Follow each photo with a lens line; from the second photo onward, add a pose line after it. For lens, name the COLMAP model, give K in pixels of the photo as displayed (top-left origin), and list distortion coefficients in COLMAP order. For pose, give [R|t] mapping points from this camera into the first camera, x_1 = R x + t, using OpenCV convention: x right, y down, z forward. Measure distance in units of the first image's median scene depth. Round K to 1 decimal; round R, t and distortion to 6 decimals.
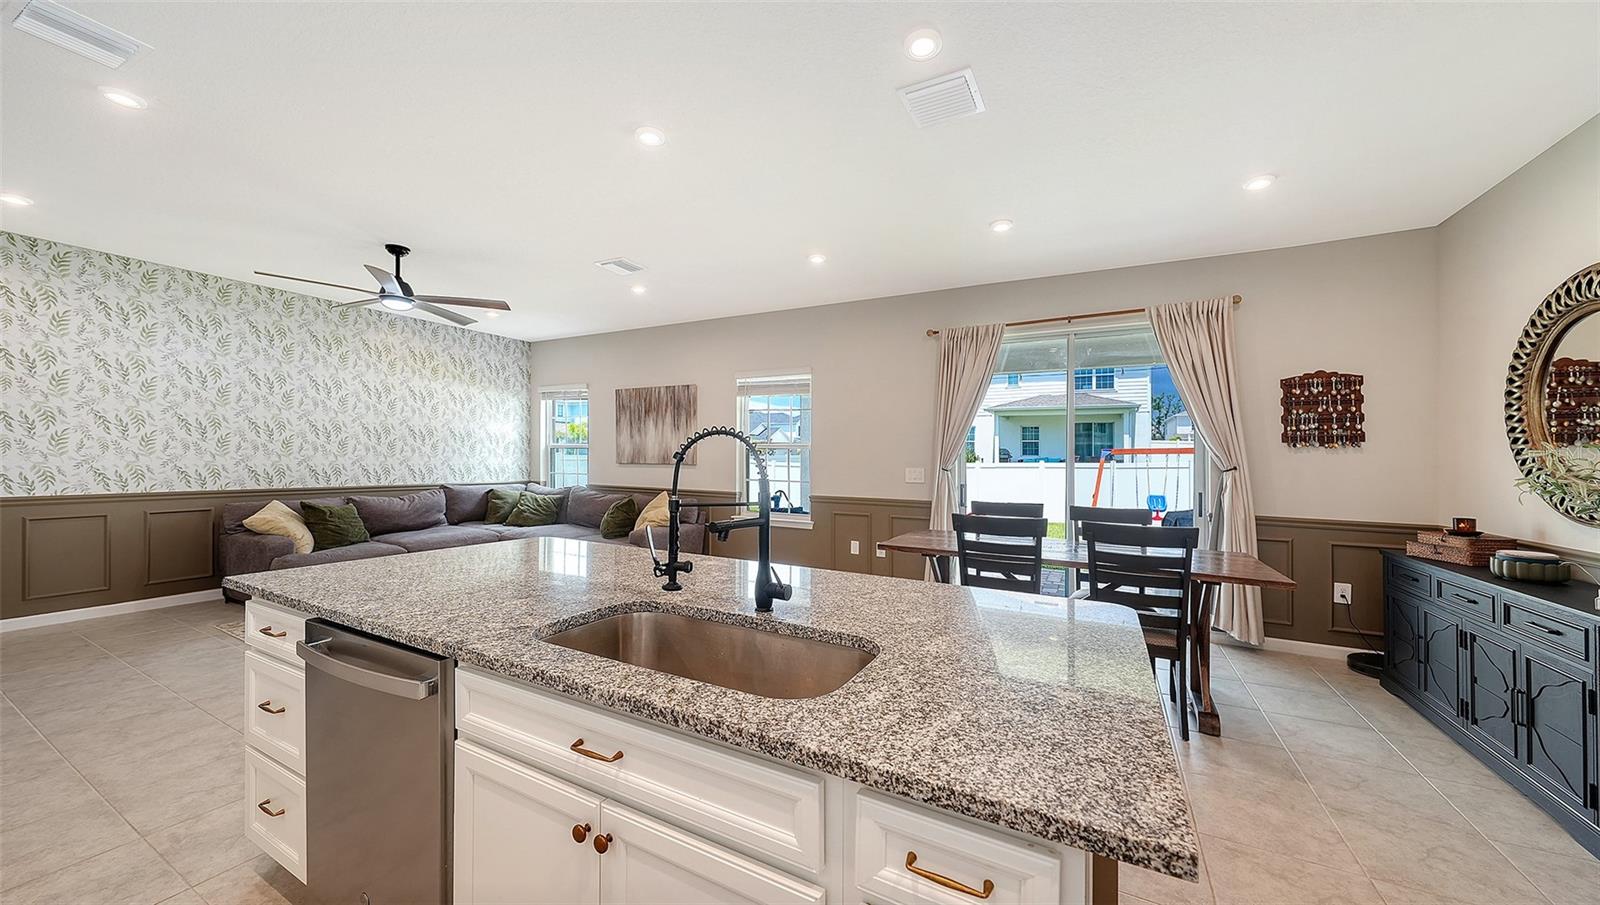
lens RADIAL K [[554.6, 0, 802.0], [0, 554.6, 449.0], [0, 0, 1]] dist [-0.000530, -0.000315]
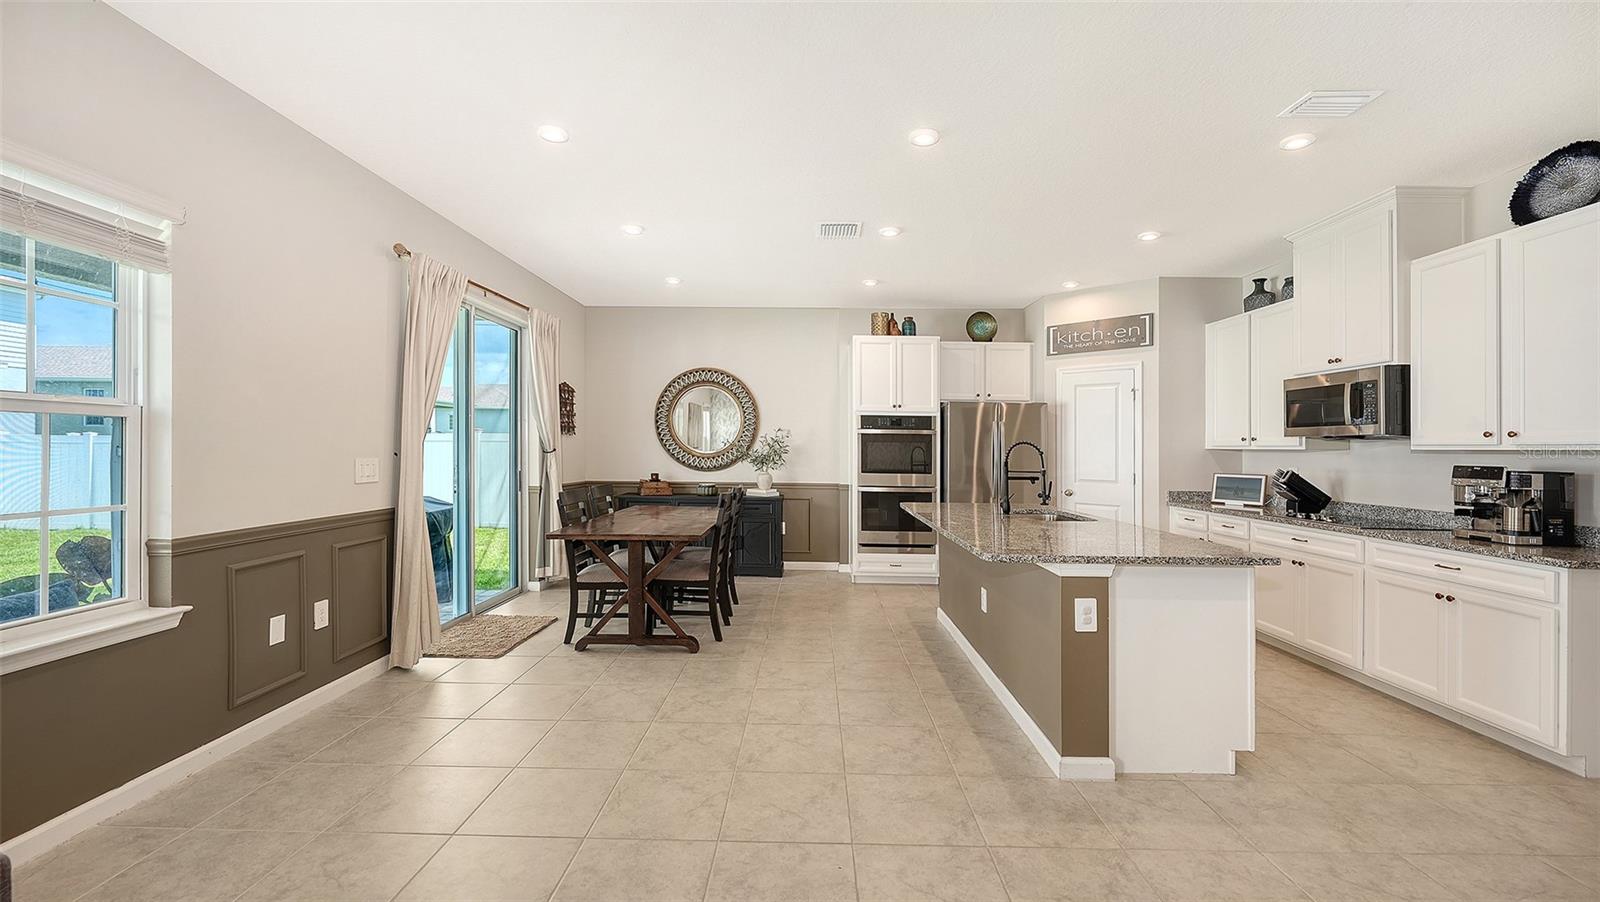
lens RADIAL K [[639.7, 0, 811.7], [0, 639.7, 446.7], [0, 0, 1]] dist [-0.003052, -0.000811]
pose [[-0.475992, -0.016118, 0.879302, -0.697158], [-0.032005, 0.999487, 0.000996, 0.005192], [-0.878867, -0.027668, -0.476264, 1.014975]]
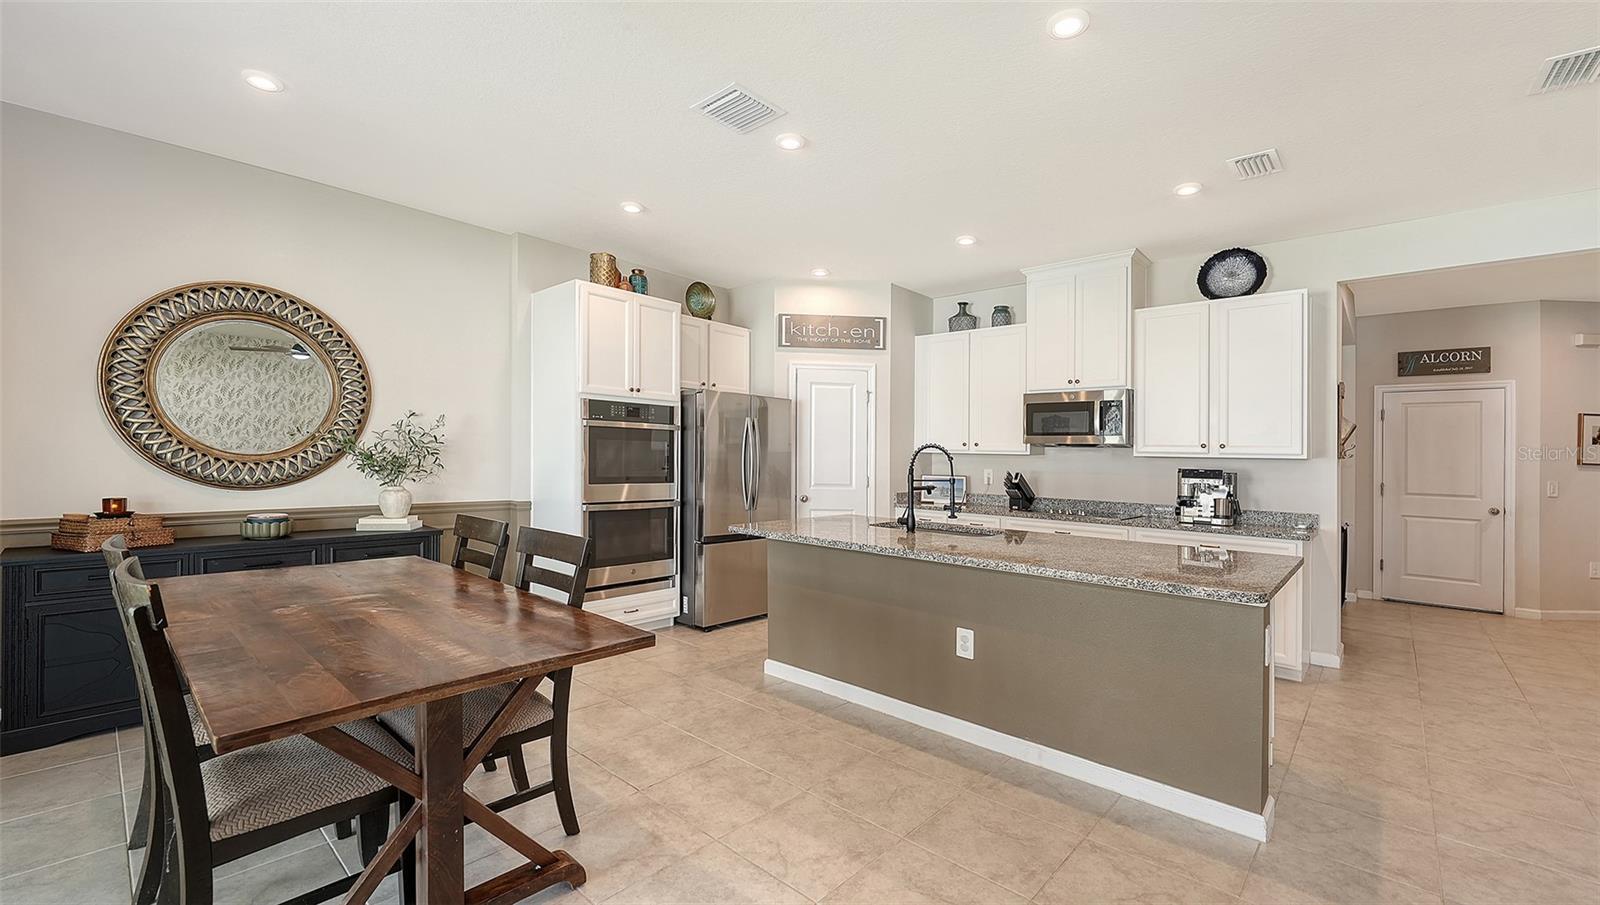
lens RADIAL K [[639.7, 0, 804.4], [0, 639.7, 456.7], [0, 0, 1]] dist [-0.003052, -0.000811]
pose [[-0.972505, -0.034593, 0.230297, -0.071063], [-0.037583, 0.999256, -0.008606, 0.015609], [-0.229828, -0.017025, -0.973082, 1.104122]]
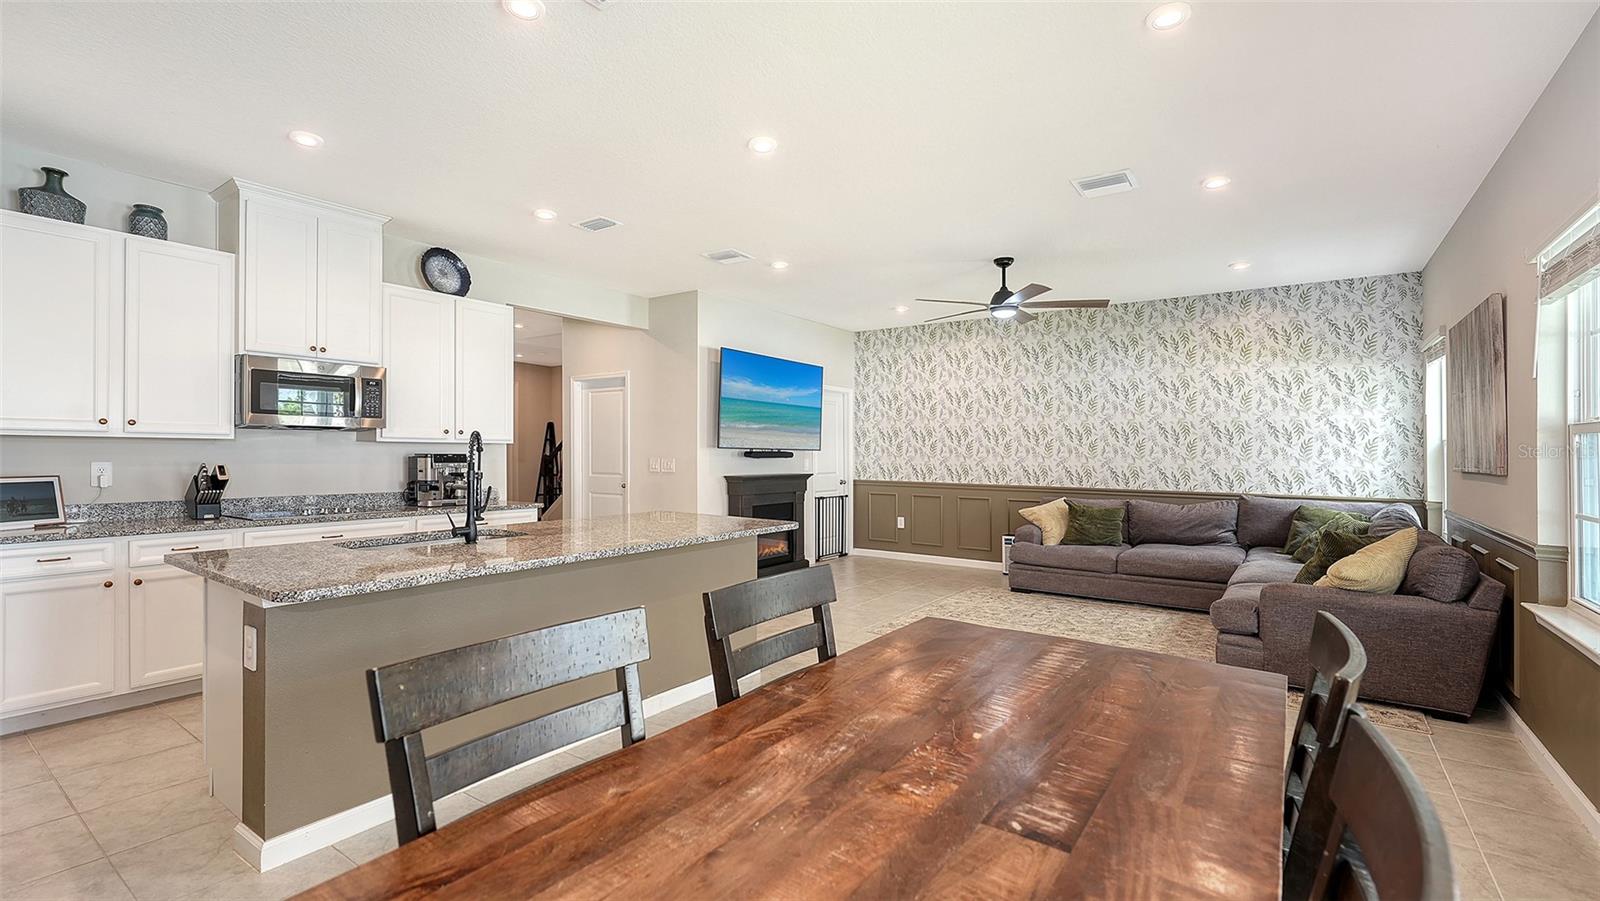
lens RADIAL K [[703.2, 0, 796.1], [0, 703.2, 439.7], [0, 0, 1]] dist [-0.009849, 0.001827]
pose [[-0.123642, -0.032374, -0.991799, 0.593181], [0.006603, 0.999419, -0.033446, 0.021457], [0.992305, -0.010684, -0.123357, 0.710458]]
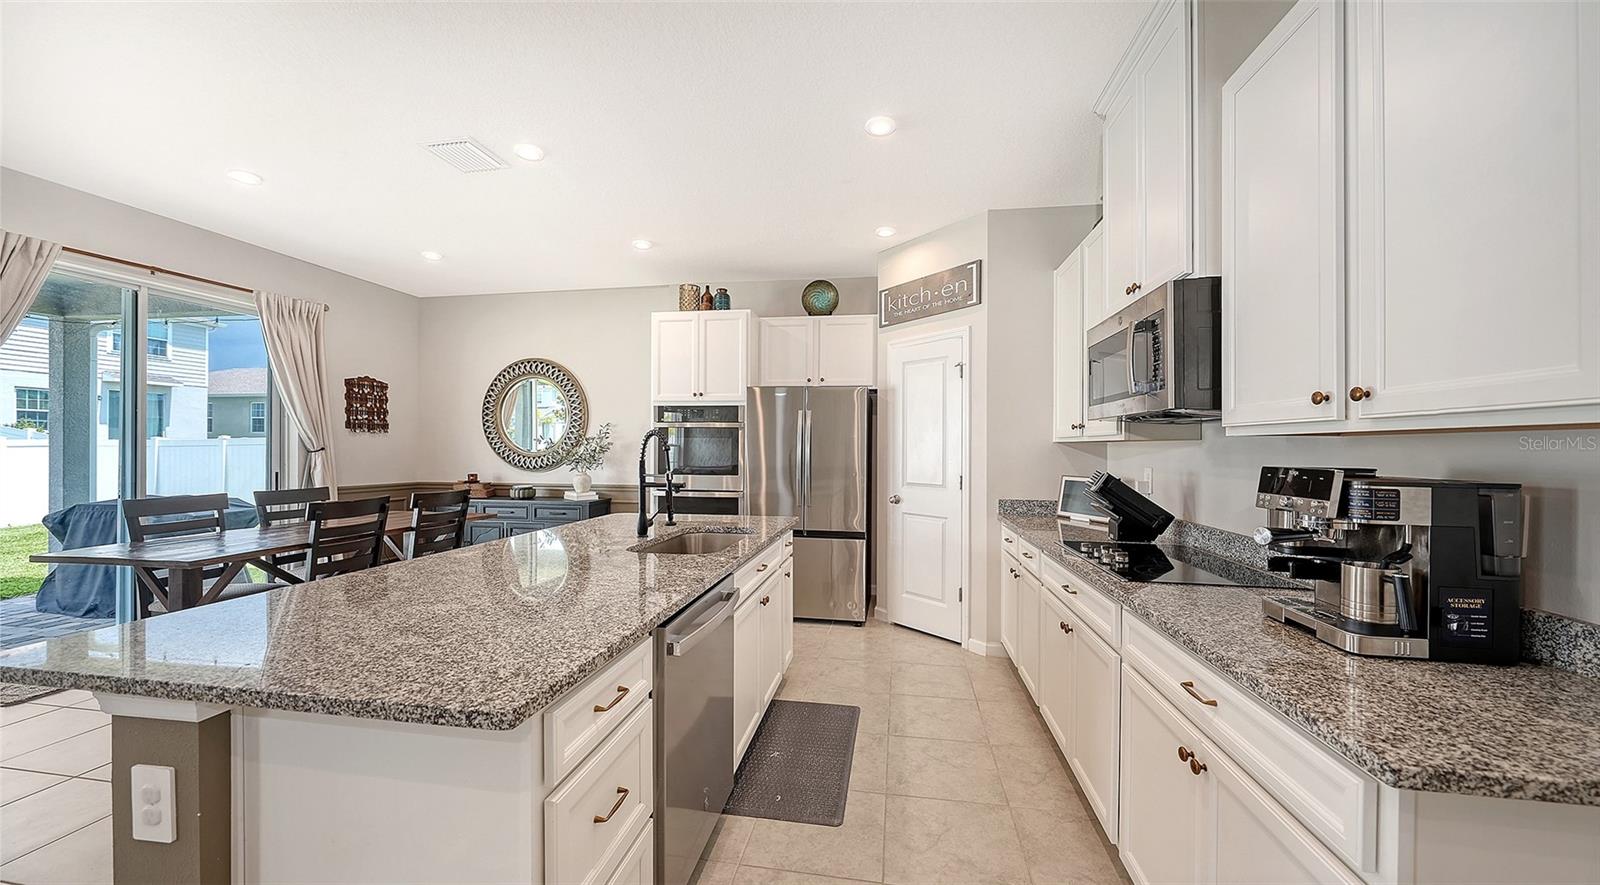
lens RADIAL K [[571.5, 0, 817.6], [0, 571.5, 445.5], [0, 0, 1]] dist [-0.008407, -0.000057]
pose [[-0.343617, -0.011181, 0.939043, -0.615215], [-0.025108, 0.999681, 0.002715, -0.002230], [-0.938774, -0.022644, -0.343788, 0.359421]]
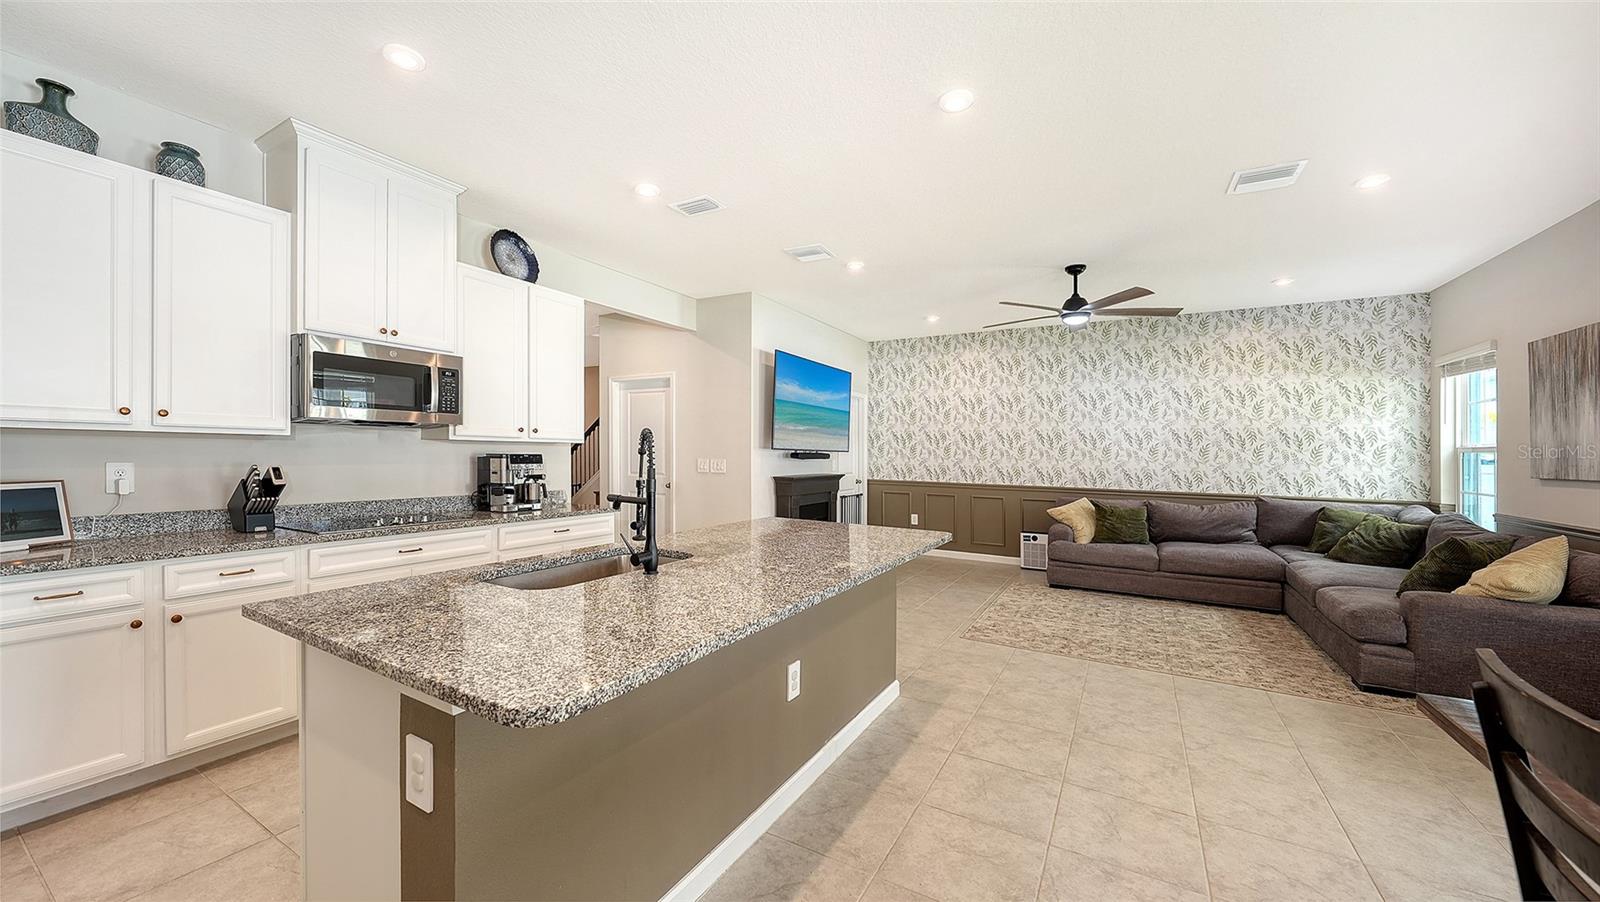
lens RADIAL K [[592.3, 0, 782.6], [0, 592.3, 448.7], [0, 0, 1]] dist [-0.008070, 0.000209]
pose [[-0.037782, -0.020404, -0.999078, 0.403172], [0.000180, 0.999791, -0.020425, 0.013020], [0.999286, -0.000952, -0.037770, 0.436683]]
